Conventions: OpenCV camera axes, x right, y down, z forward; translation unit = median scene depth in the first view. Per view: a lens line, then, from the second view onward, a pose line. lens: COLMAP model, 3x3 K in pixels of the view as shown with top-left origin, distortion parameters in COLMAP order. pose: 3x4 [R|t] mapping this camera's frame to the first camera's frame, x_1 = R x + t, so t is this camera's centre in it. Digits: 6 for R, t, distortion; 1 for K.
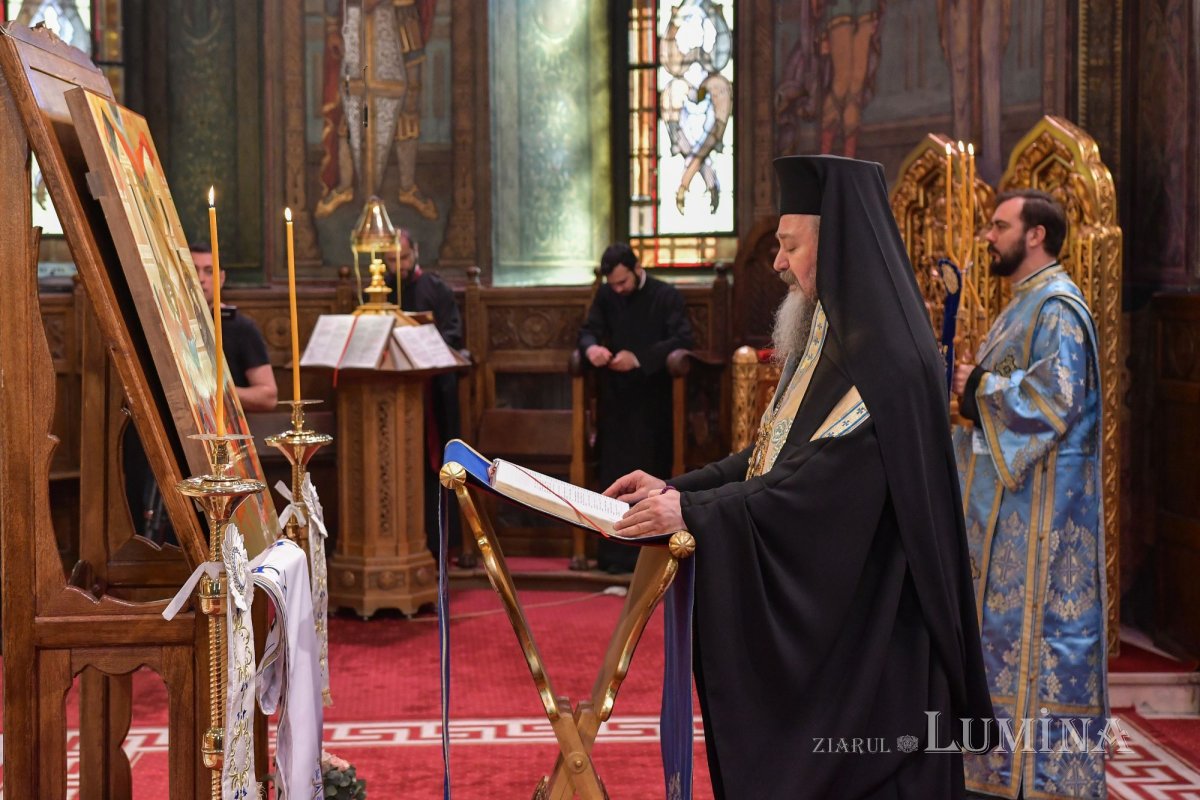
lens RADIAL K [[1947.4, 0, 538.2], [0, 1947.4, 344.7], [0, 0, 1]] dist [0.106695, 0.235681]
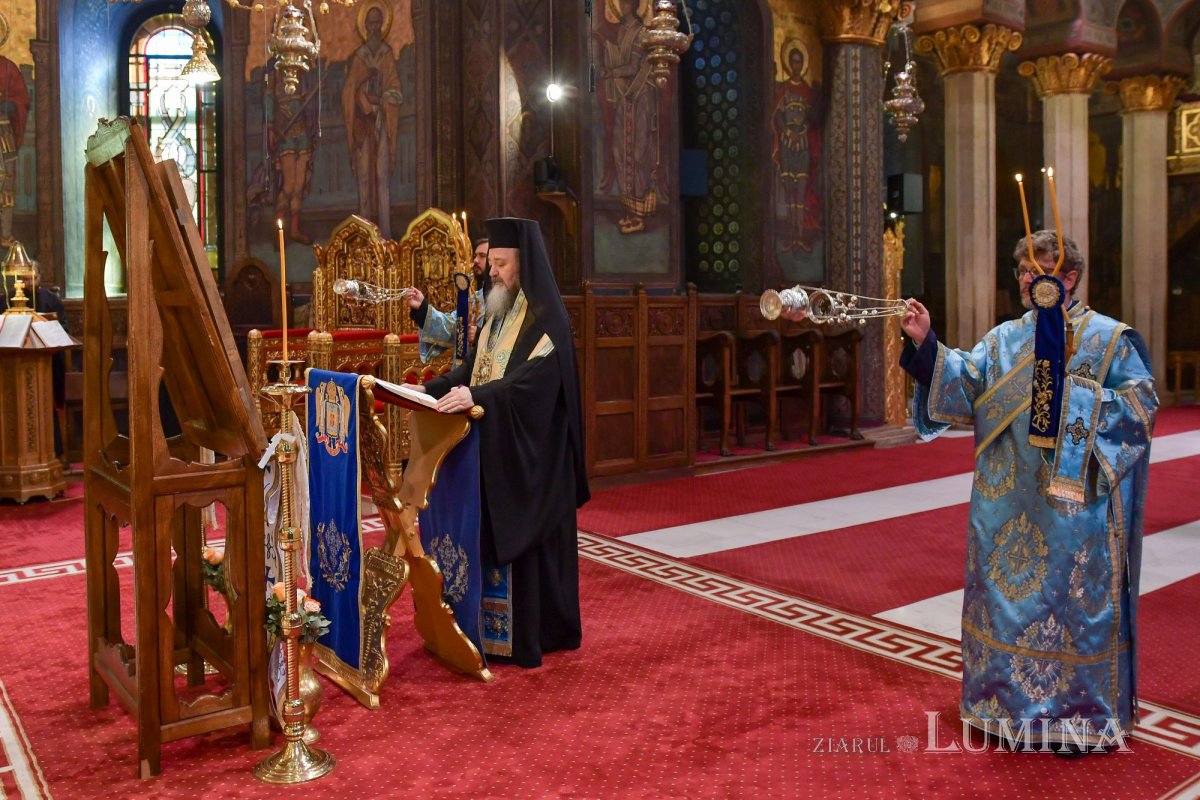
lens RADIAL K [[1071.2, 0, 567.0], [0, 1071.2, 315.4], [0, 0, 1]] dist [-0.067961, 0.063536]
pose [[0.831736, -0.012522, 0.555030, -0.197190], [0.025687, 0.999543, -0.015942, 0.011238], [-0.554577, 0.027516, 0.831677, 0.027487]]
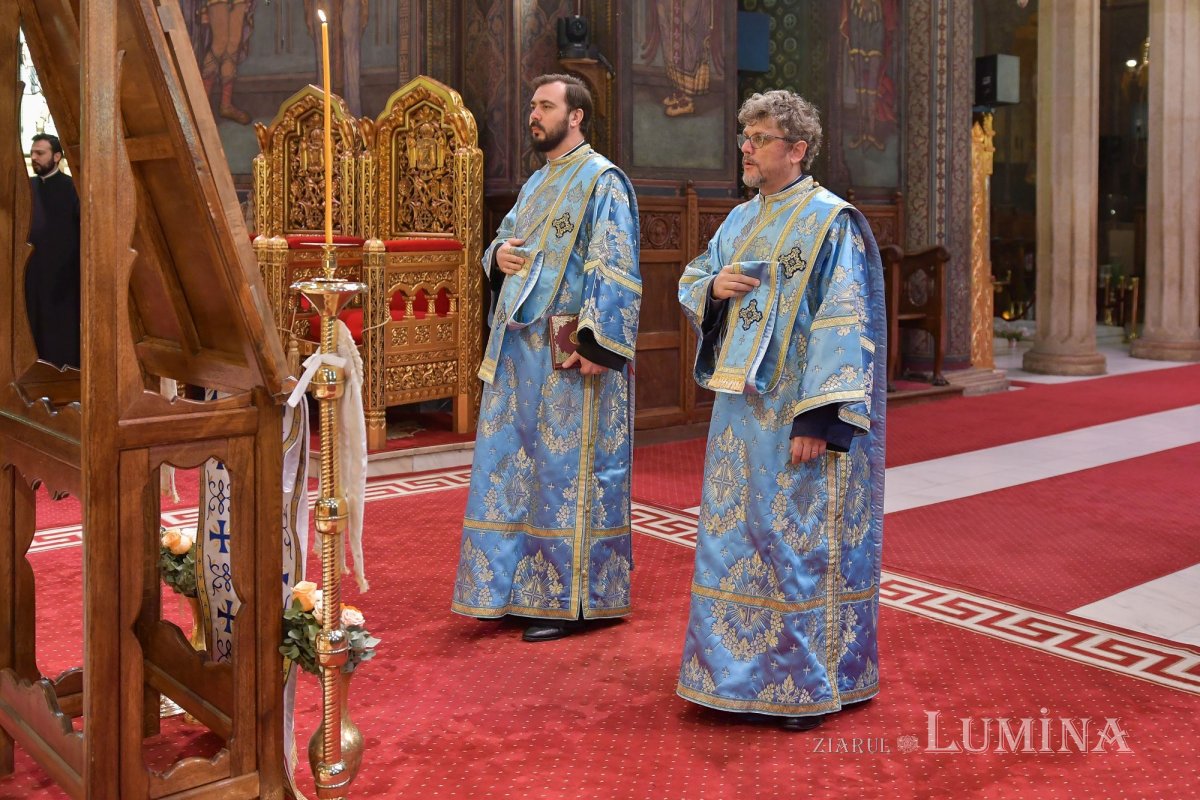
lens RADIAL K [[1281.7, 0, 630.3], [0, 1281.7, 240.3], [0, 0, 1]] dist [-0.009211, 0.001883]
pose [[0.775245, -0.000744, 0.631660, -0.204596], [0.014168, 0.999768, -0.016210, 0.024386], [-0.631502, 0.021516, 0.775076, 0.125465]]
